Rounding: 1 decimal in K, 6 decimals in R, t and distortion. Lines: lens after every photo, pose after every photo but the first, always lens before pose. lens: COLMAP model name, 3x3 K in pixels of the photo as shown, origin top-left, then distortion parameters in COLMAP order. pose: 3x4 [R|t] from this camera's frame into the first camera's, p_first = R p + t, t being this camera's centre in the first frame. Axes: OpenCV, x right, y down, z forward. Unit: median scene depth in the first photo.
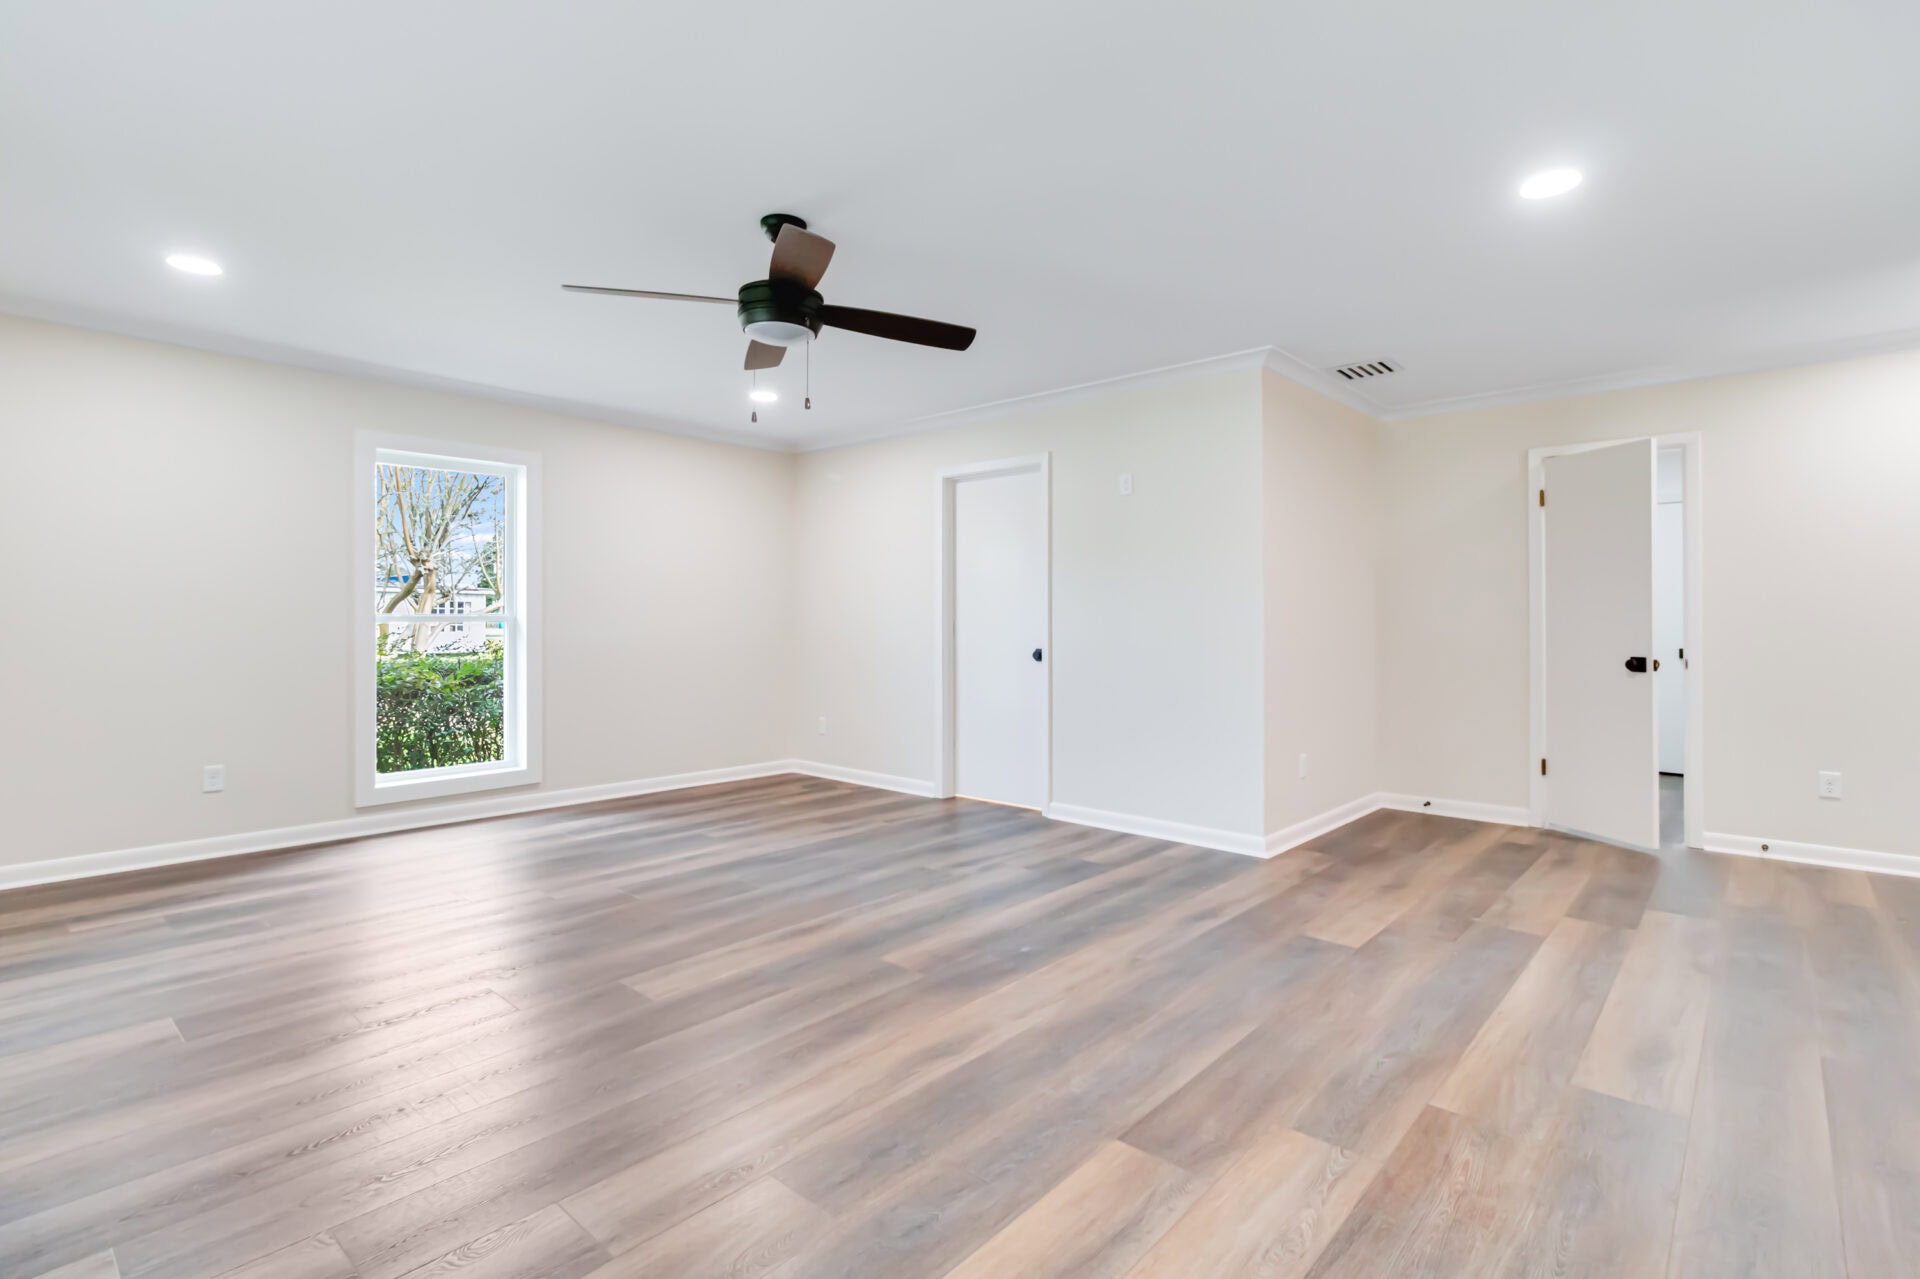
lens RADIAL K [[954.2, 0, 948.0], [0, 954.2, 629.1], [0, 0, 1]] dist [-0.002679, -0.000443]
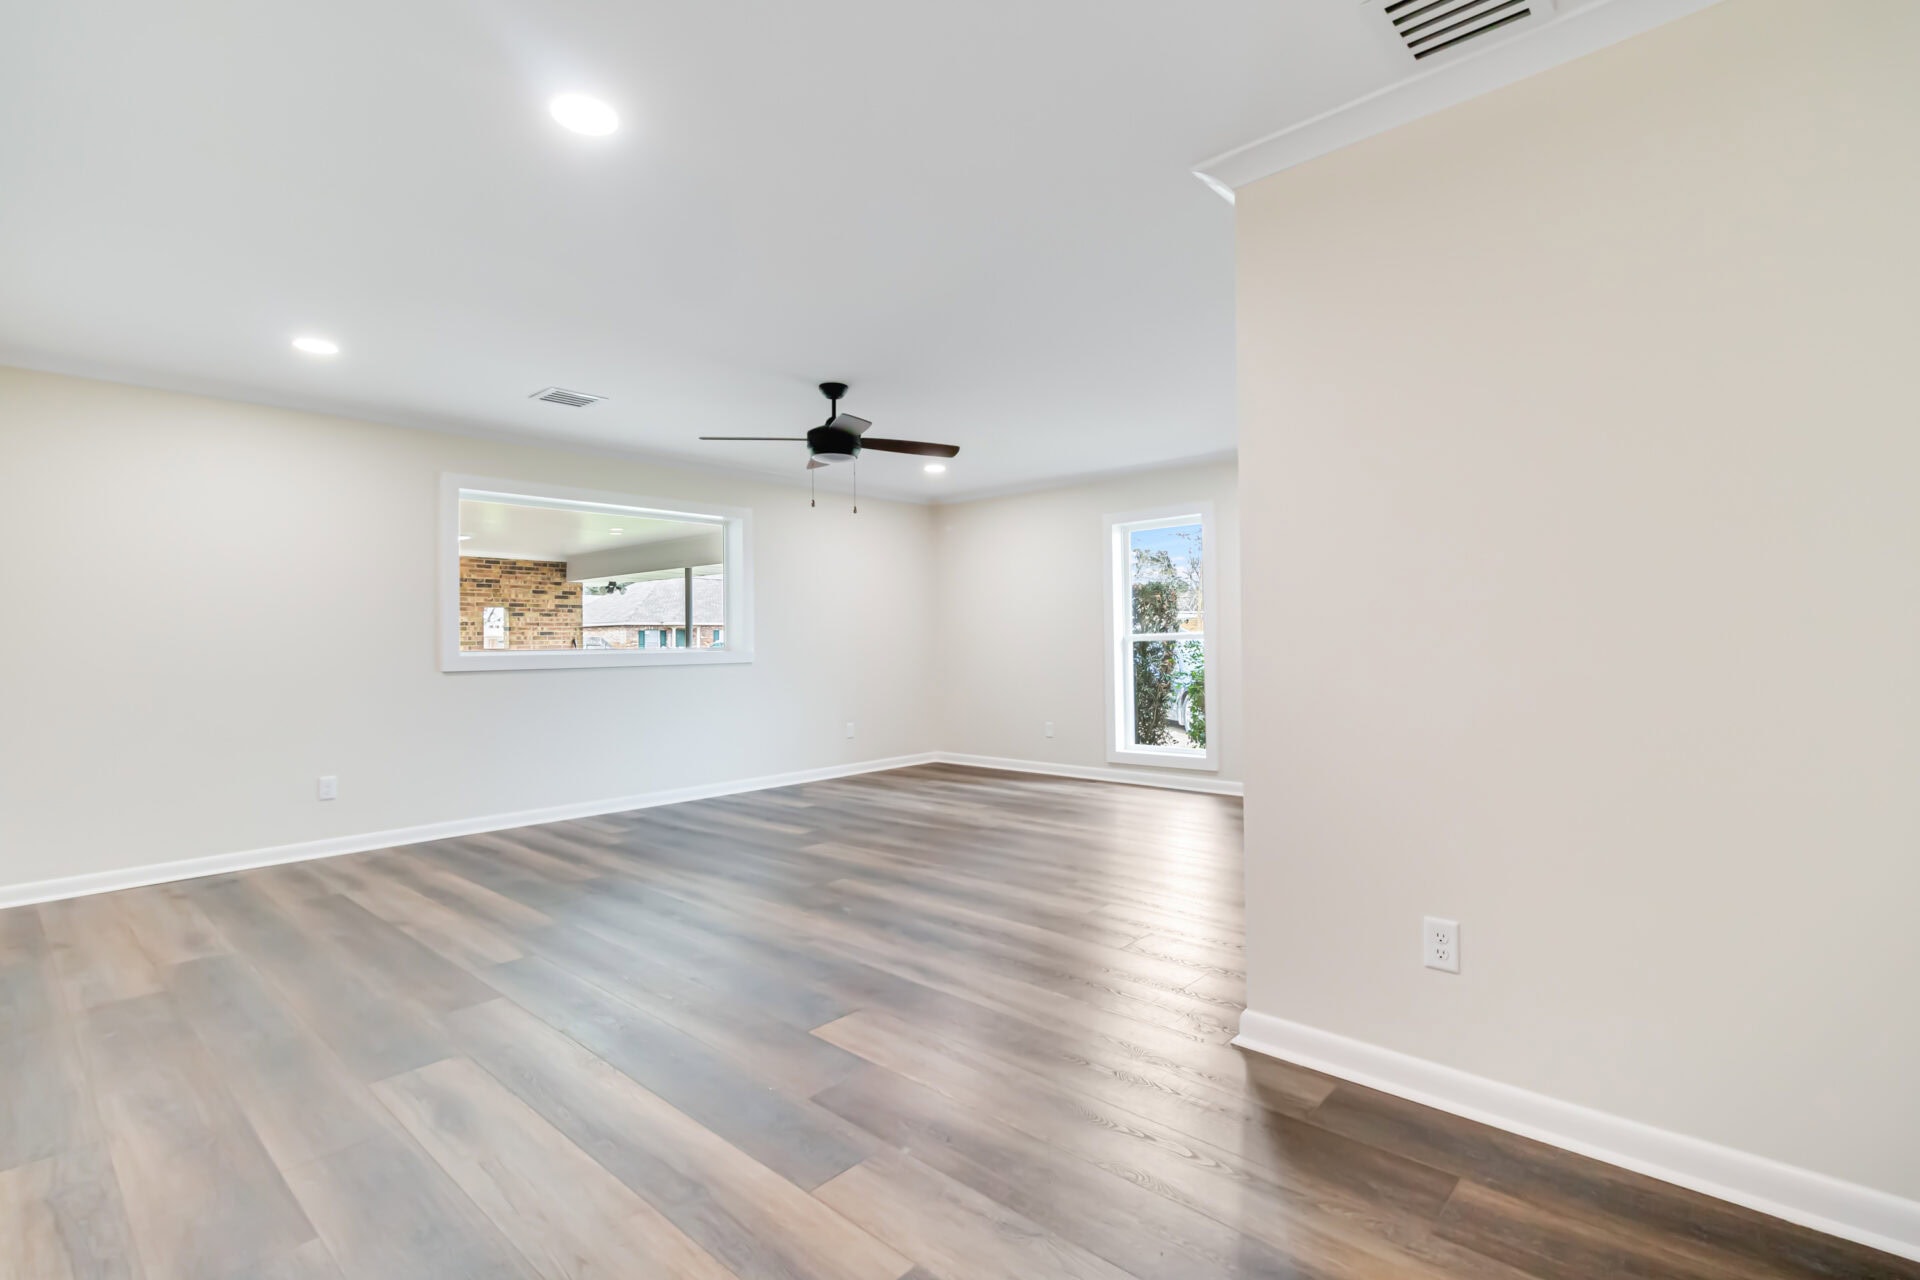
lens RADIAL K [[920.9, 0, 963.6], [0, 920.9, 626.3], [0, 0, 1]] dist [-0.001655, -0.000441]
pose [[-0.023378, -0.015325, -0.999609, 1.182957], [-0.002232, 0.999881, -0.015277, -0.007849], [0.999724, 0.001874, -0.023410, 1.104233]]
